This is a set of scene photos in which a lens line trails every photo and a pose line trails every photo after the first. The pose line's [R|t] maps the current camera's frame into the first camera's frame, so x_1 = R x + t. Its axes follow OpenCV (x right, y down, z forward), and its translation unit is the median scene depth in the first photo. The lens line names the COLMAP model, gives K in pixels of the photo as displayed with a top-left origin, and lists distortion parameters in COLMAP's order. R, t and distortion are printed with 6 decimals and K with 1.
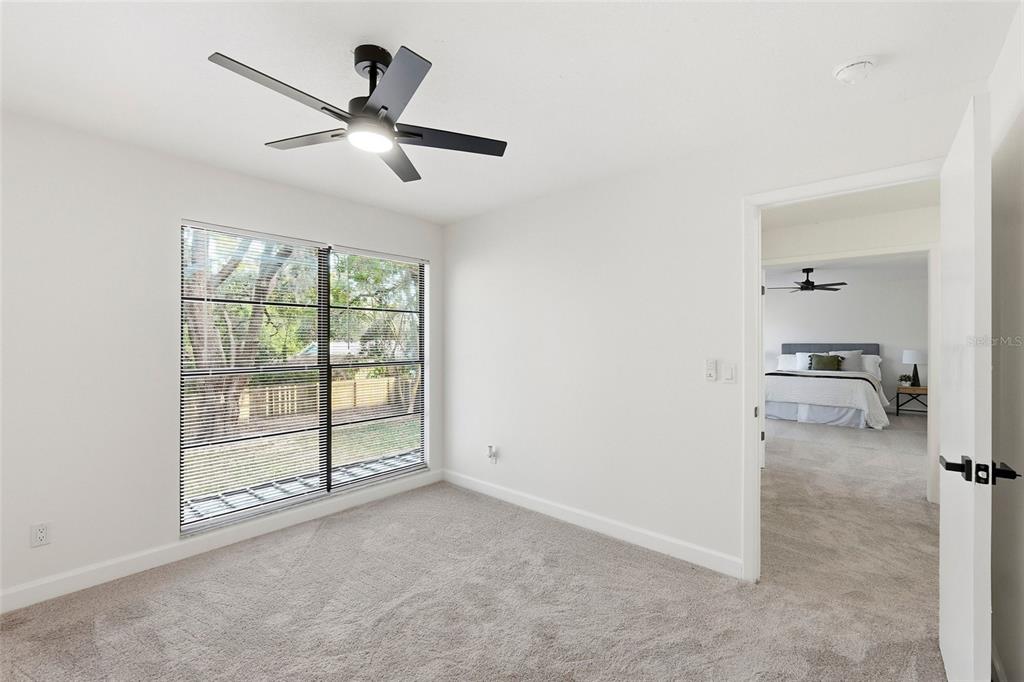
lens RADIAL K [[436.1, 0, 512.0], [0, 436.1, 341.0], [0, 0, 1]] dist [-0.001697, -0.000078]
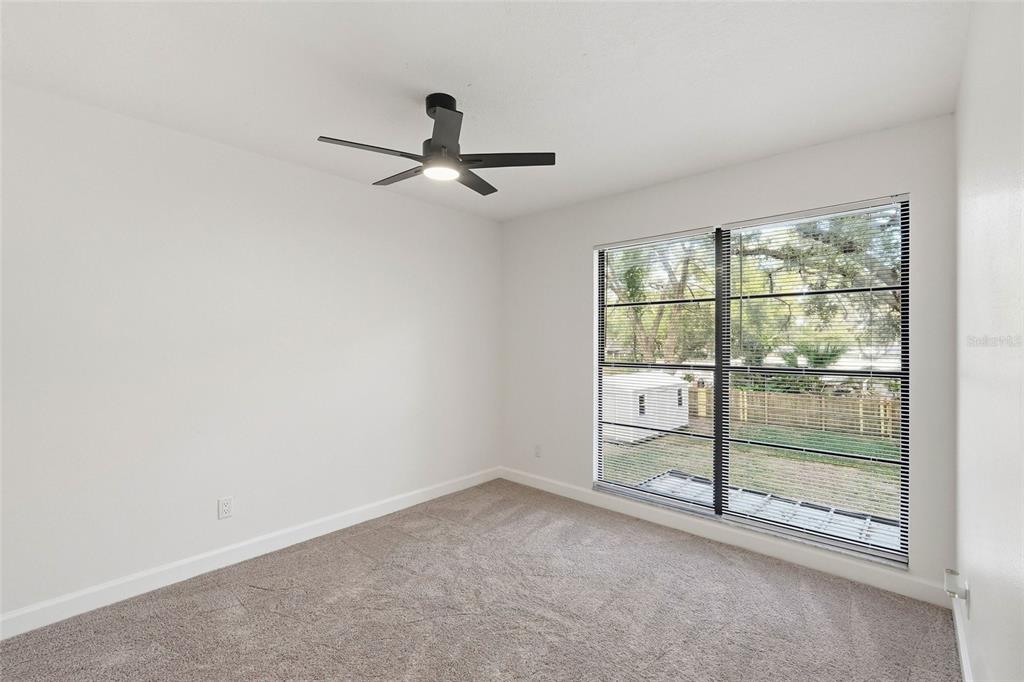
lens RADIAL K [[436.1, 0, 512.0], [0, 436.1, 341.0], [0, 0, 1]] dist [-0.001697, -0.000078]
pose [[-0.014333, -0.001014, -0.999897, 0.460813], [0.002799, 0.999996, -0.001054, 0.003769], [0.999893, -0.002814, -0.014330, 0.629046]]
